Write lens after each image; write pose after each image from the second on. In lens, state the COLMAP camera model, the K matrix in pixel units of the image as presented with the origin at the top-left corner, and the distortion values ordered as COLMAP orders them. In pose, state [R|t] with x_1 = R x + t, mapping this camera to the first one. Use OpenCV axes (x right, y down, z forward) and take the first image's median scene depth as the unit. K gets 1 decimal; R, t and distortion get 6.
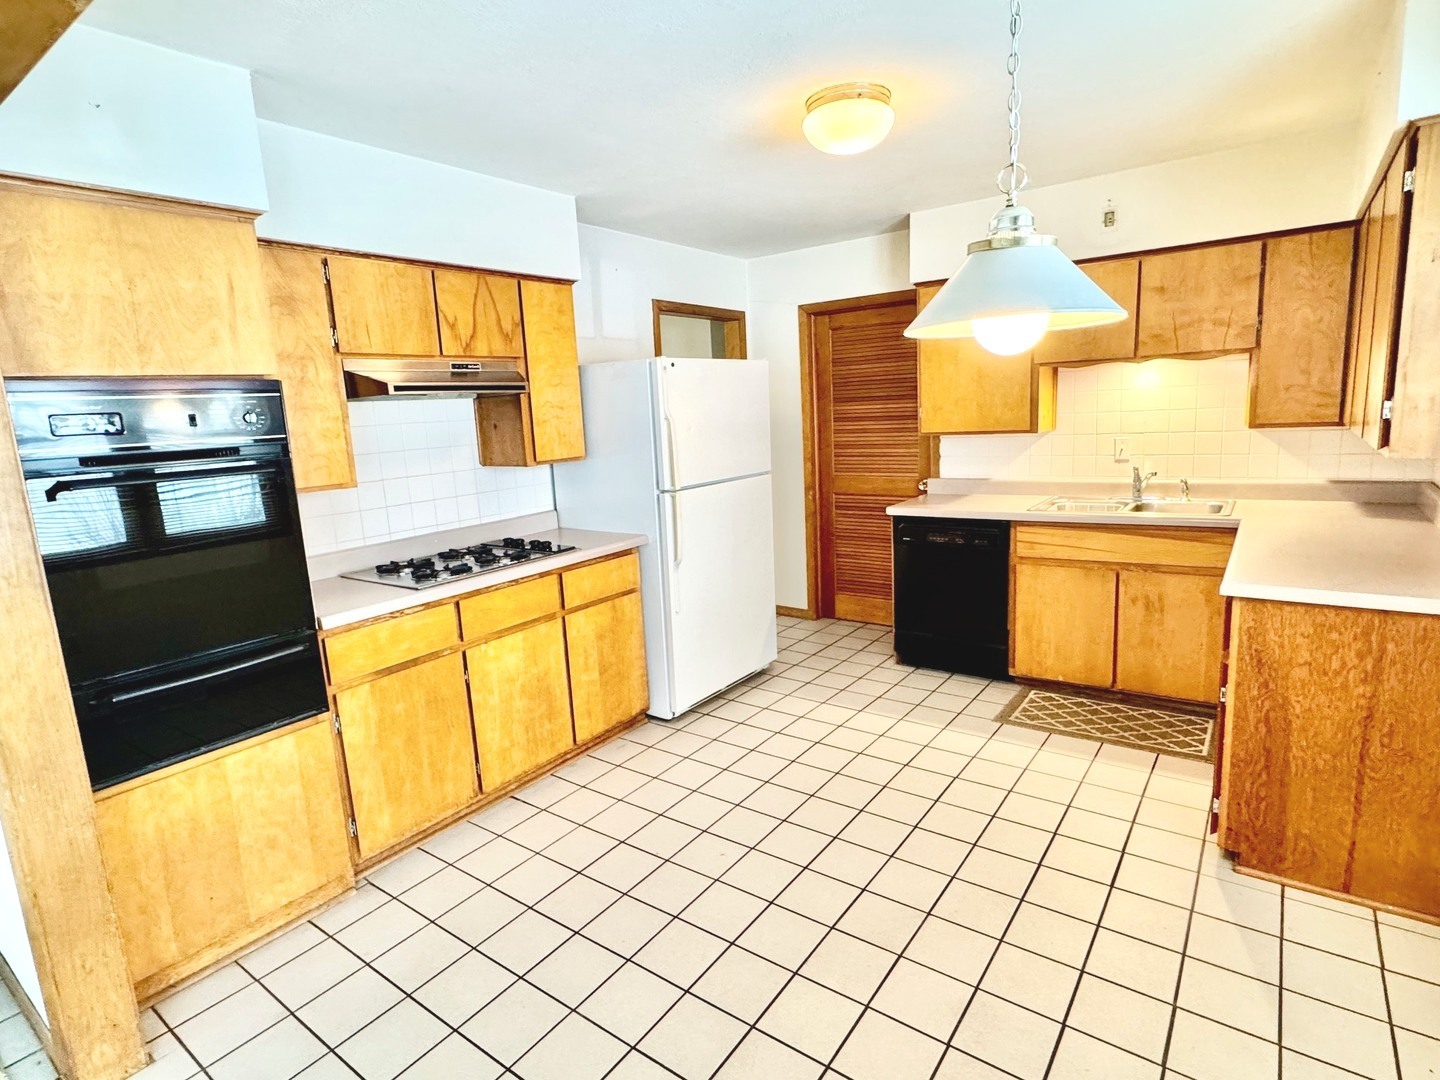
lens RADIAL K [[755.4, 0, 720.0], [0, 755.4, 540.0], [0, 0, 1]] dist [-0.002743, 0.000005]
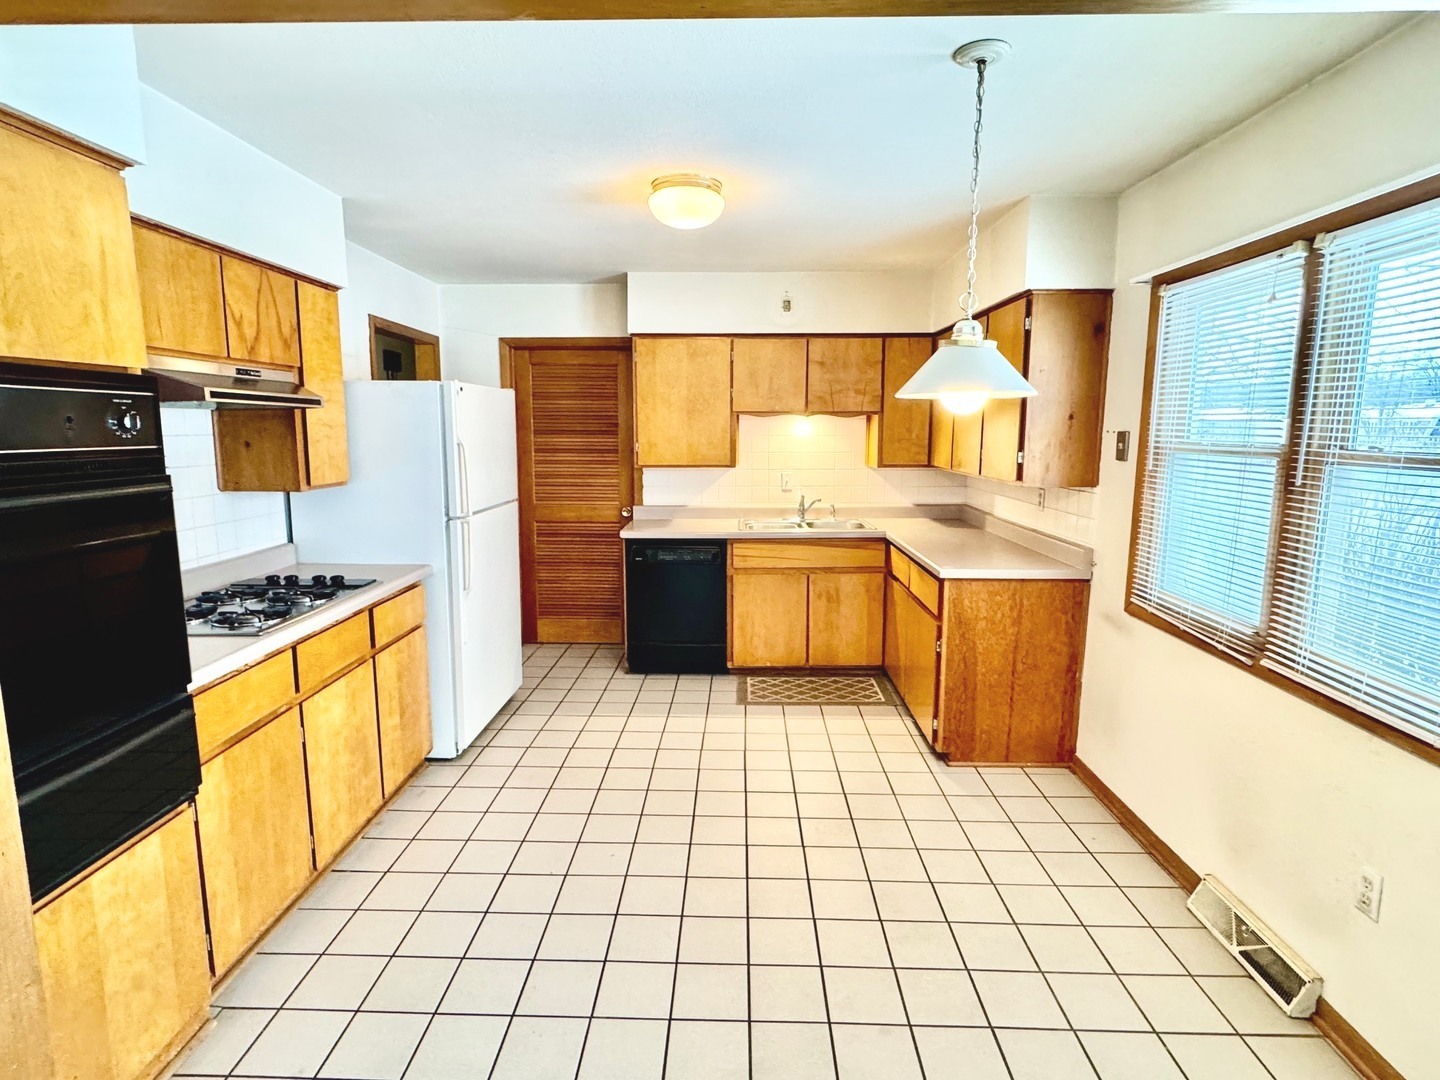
lens RADIAL K [[755.4, 0, 720.0], [0, 755.4, 540.0], [0, 0, 1]] dist [-0.002743, 0.000005]
pose [[0.819477, -0.031220, 0.572261, -0.357280], [0.056795, 0.998024, -0.026883, 0.008901], [-0.570291, 0.054531, 0.819631, 0.015331]]
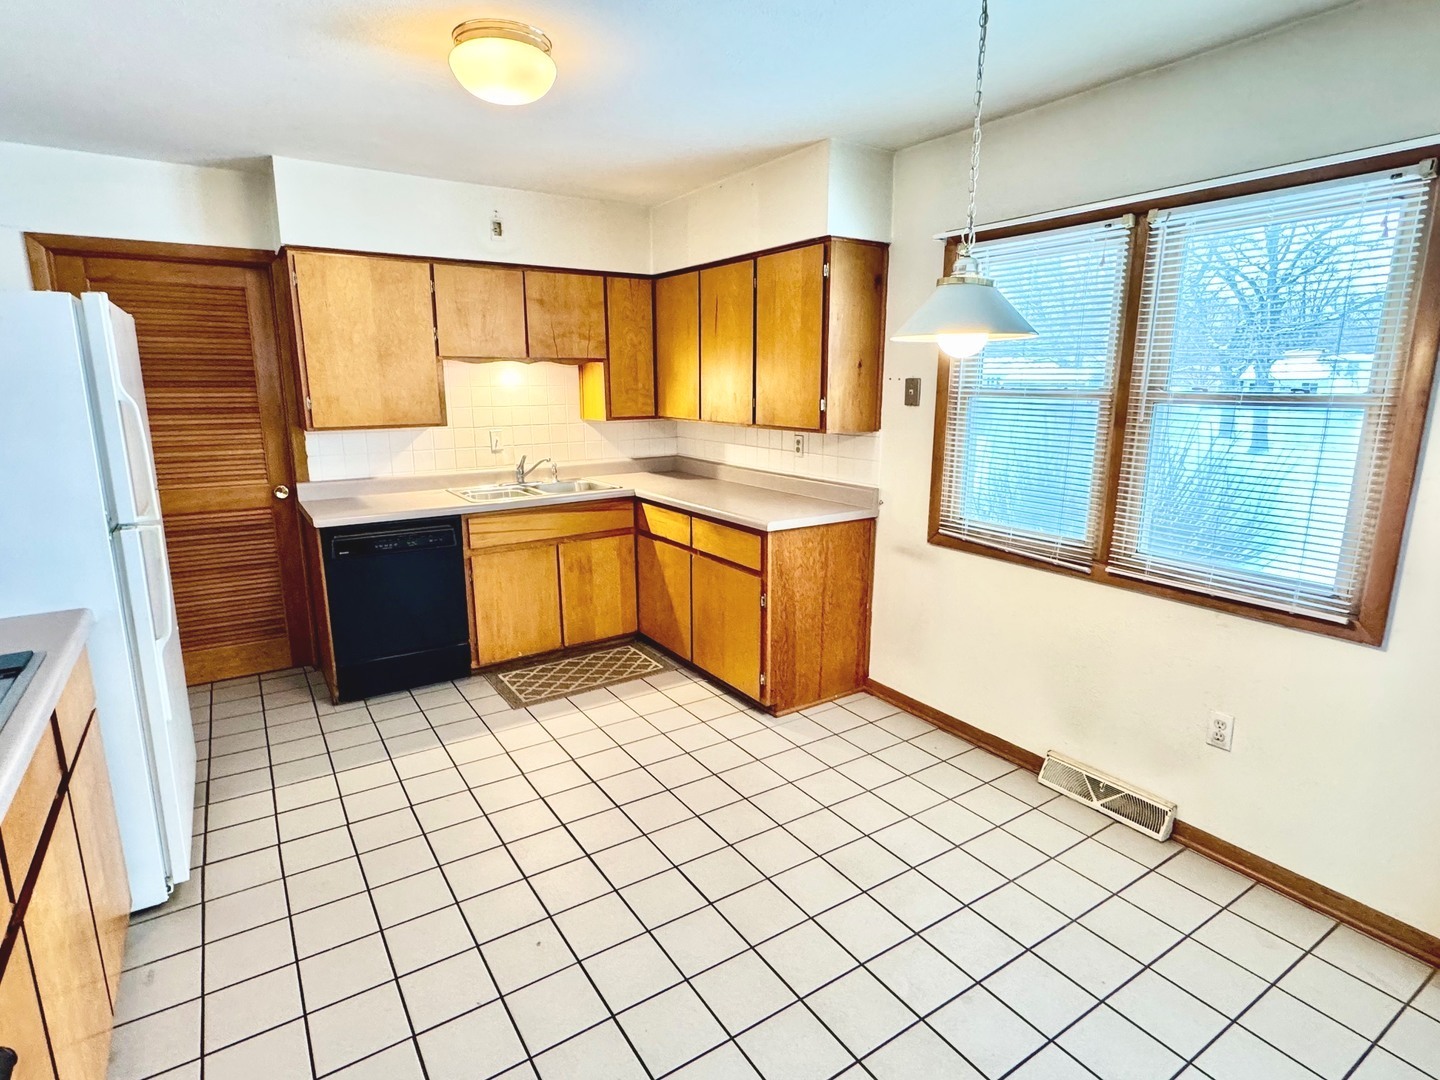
lens RADIAL K [[755.4, 0, 720.0], [0, 755.4, 540.0], [0, 0, 1]] dist [-0.002743, 0.000005]
pose [[0.345402, -0.143703, 0.927387, -0.470183], [0.148497, 0.984126, 0.097187, -0.043079], [-0.926631, 0.104145, 0.361259, 0.371406]]
